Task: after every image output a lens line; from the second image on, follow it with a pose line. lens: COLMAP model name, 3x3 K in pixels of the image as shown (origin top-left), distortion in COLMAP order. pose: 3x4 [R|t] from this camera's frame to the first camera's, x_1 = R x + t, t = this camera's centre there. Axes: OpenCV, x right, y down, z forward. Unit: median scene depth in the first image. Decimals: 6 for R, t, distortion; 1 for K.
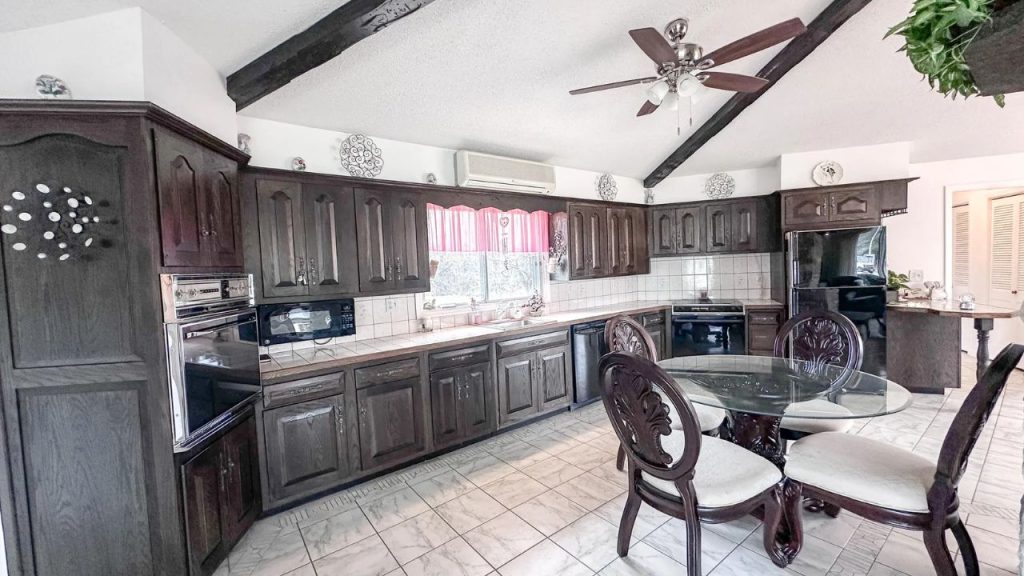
lens RADIAL K [[411.1, 0, 508.3], [0, 411.1, 286.3], [0, 0, 1]] dist [-0.002638, -0.000237]
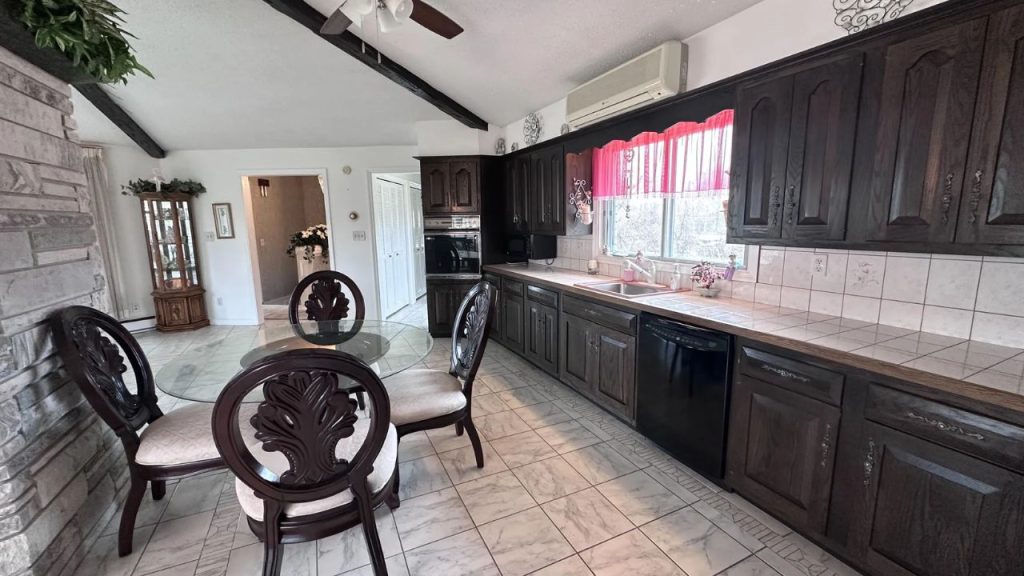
lens RADIAL K [[411.1, 0, 510.0], [0, 411.1, 286.0], [0, 0, 1]] dist [-0.002638, -0.000237]
pose [[-0.207273, 0.202913, -0.957008, 0.923881], [-0.018547, 0.977262, 0.211224, -0.085913], [0.978107, 0.061530, -0.198797, 1.075453]]
